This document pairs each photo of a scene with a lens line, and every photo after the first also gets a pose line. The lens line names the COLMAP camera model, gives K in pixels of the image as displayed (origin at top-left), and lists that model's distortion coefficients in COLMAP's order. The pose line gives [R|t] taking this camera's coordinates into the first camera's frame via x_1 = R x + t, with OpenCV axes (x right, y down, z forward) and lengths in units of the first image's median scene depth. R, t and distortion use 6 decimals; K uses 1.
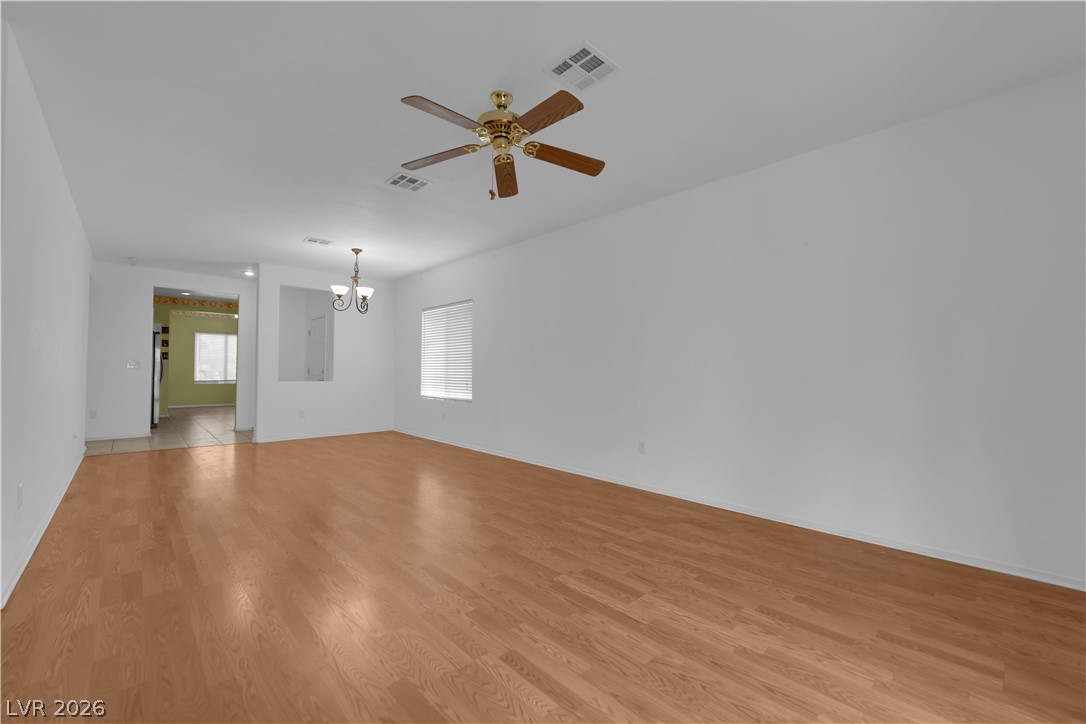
lens RADIAL K [[436.5, 0, 542.9], [0, 436.5, 361.1], [0, 0, 1]] dist [-0.011254, -0.003653]
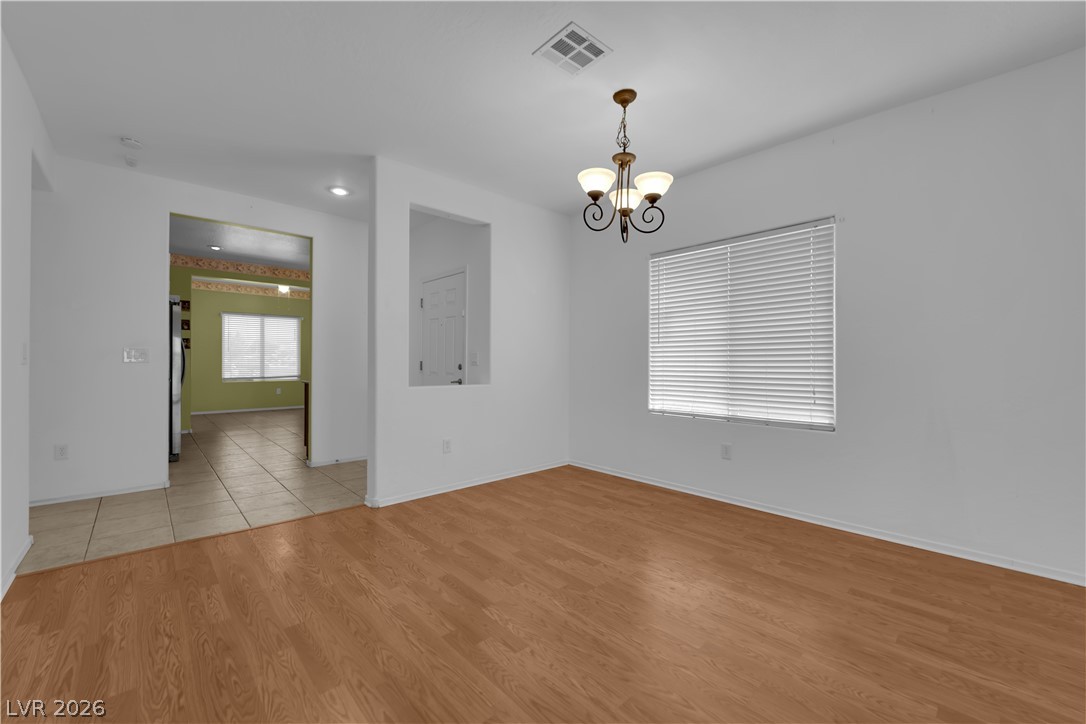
lens RADIAL K [[436.5, 0, 545.5], [0, 436.5, 362.2], [0, 0, 1]] dist [-0.011254, -0.003653]
pose [[0.999875, -0.003792, -0.015369, -0.886250], [0.004144, 0.999727, 0.022980, 0.011872], [0.015278, -0.023040, 0.999618, 0.969822]]
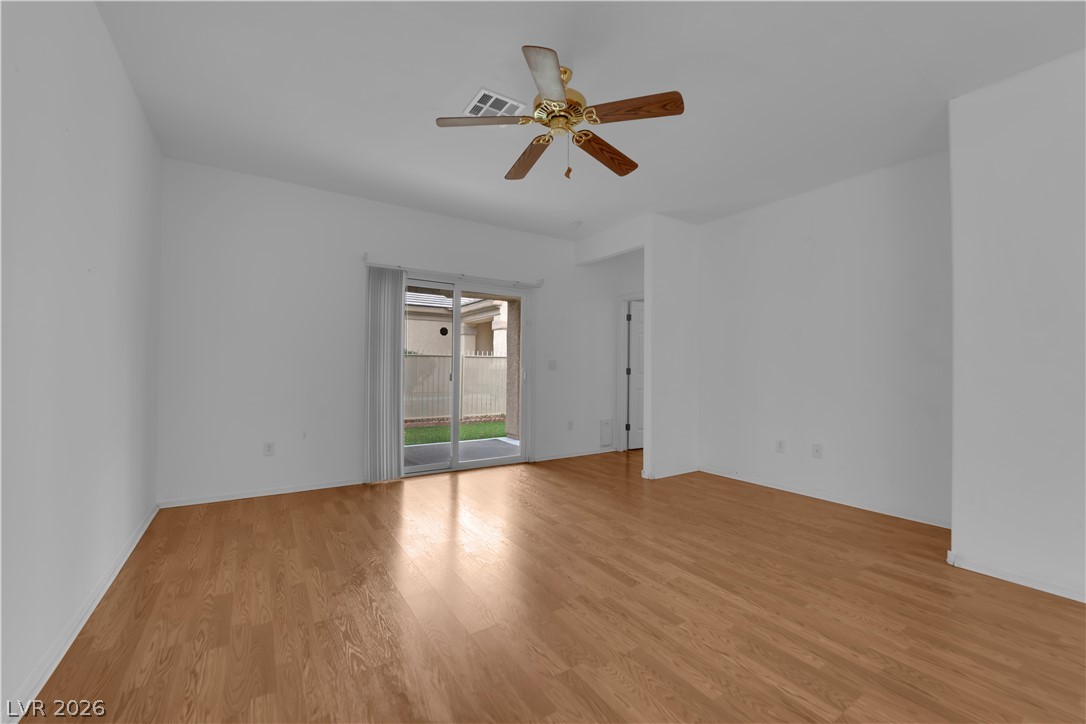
lens RADIAL K [[436.5, 0, 541.9], [0, 436.5, 361.4], [0, 0, 1]] dist [-0.011254, -0.003653]
pose [[-0.982980, -0.011666, 0.183342, -0.181778], [-0.017855, 0.999324, -0.032140, 0.028862], [-0.182843, -0.034867, -0.982524, 1.453085]]
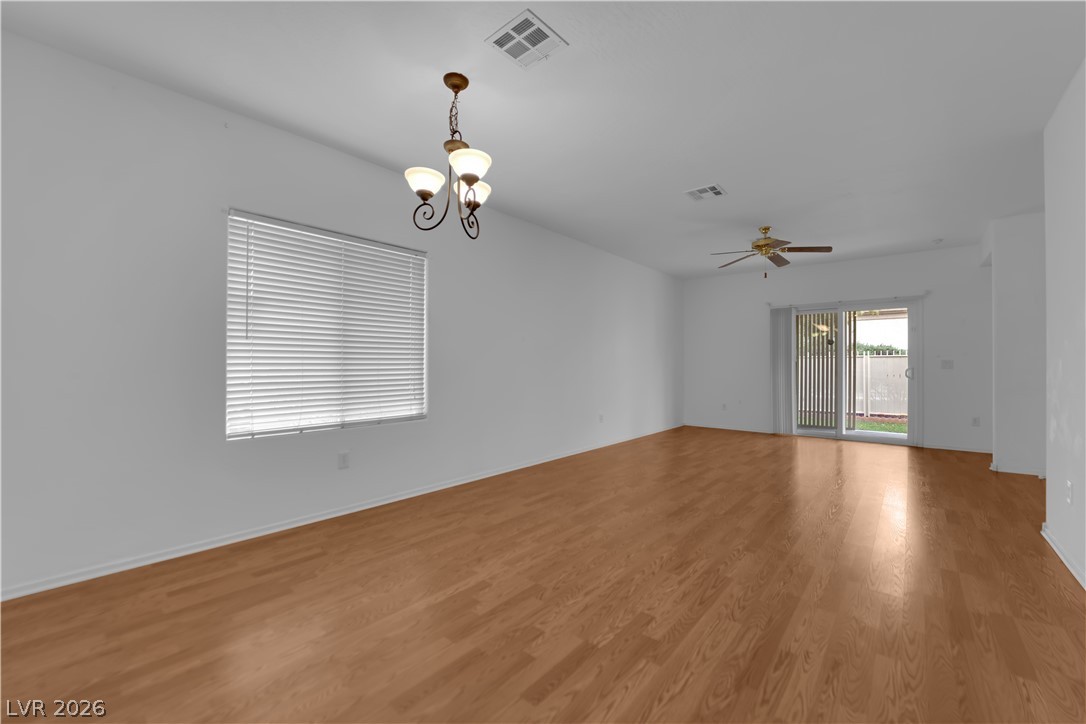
lens RADIAL K [[436.5, 0, 543.1], [0, 436.5, 359.4], [0, 0, 1]] dist [-0.011254, -0.003653]
pose [[-0.101172, 0.005593, 0.994853, -1.498211], [-0.023330, 0.999696, -0.007992, 0.022522], [-0.994595, -0.024018, -0.101011, 1.683762]]
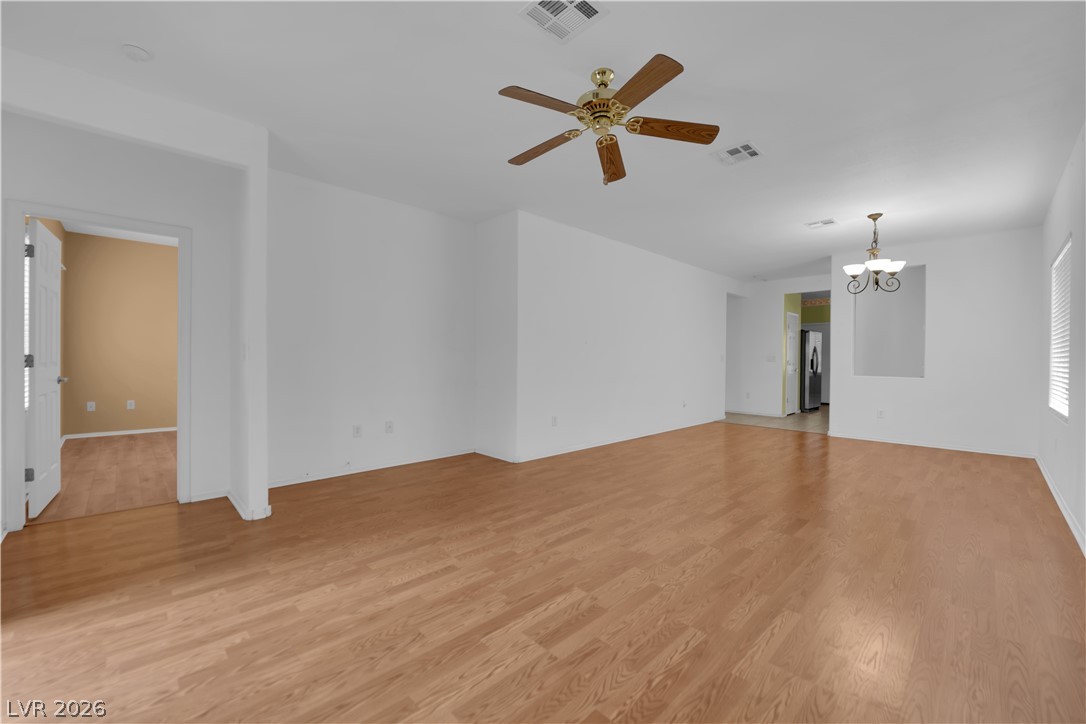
lens RADIAL K [[436.5, 0, 544.9], [0, 436.5, 362.6], [0, 0, 1]] dist [-0.011254, -0.003653]
pose [[0.014650, 0.005493, -0.999878, 0.658979], [0.010937, 0.999924, 0.005653, 0.014848], [0.999833, -0.011019, 0.014589, 0.651878]]
